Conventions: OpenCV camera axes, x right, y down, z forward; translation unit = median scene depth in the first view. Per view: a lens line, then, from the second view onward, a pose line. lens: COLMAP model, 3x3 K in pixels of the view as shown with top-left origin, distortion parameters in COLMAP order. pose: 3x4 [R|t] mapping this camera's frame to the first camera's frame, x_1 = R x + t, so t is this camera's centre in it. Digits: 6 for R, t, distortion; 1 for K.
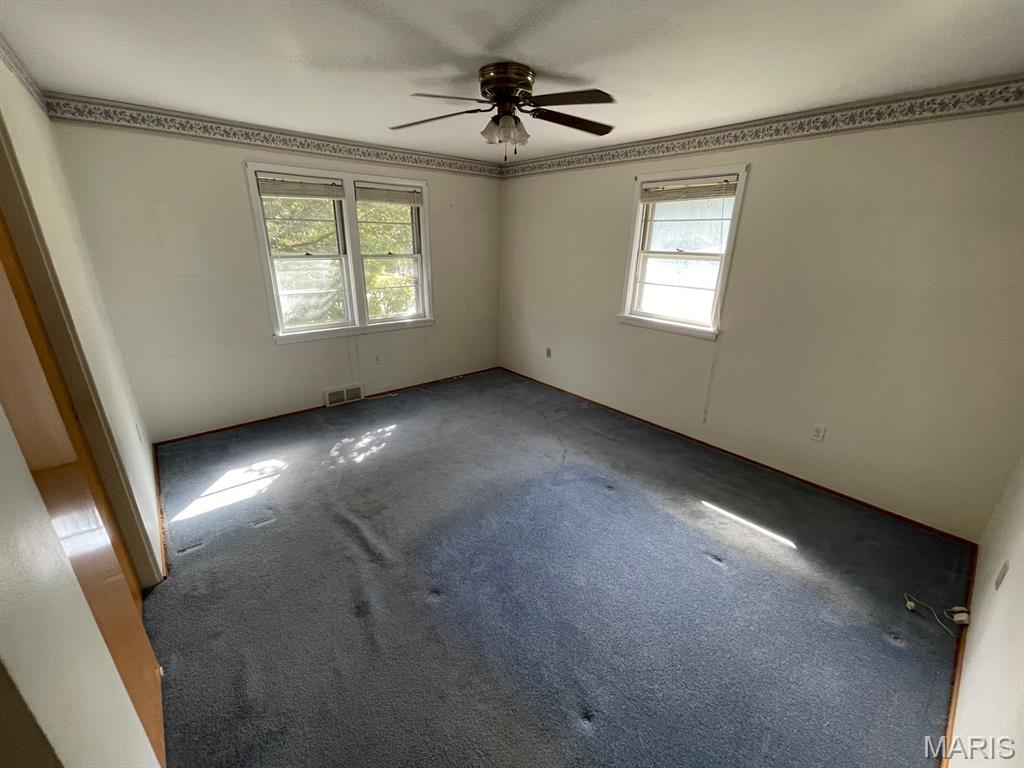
lens RADIAL K [[413.3, 0, 510.2], [0, 413.3, 390.6], [0, 0, 1]] dist [-0.002160, 0.000388]
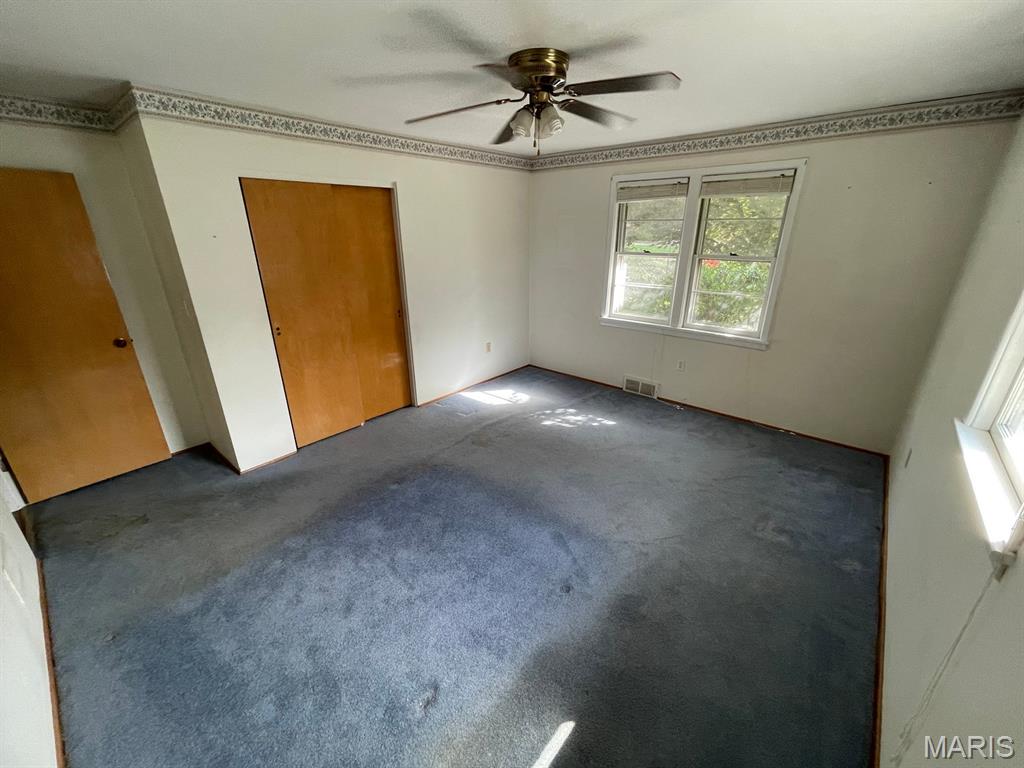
lens RADIAL K [[413.3, 0, 510.2], [0, 413.3, 390.6], [0, 0, 1]] dist [-0.002160, 0.000388]
pose [[0.145353, 0.342533, -0.928194, 0.572681], [-0.336804, 0.899255, 0.279111, -0.176452], [0.930288, 0.272050, 0.246076, 0.476053]]
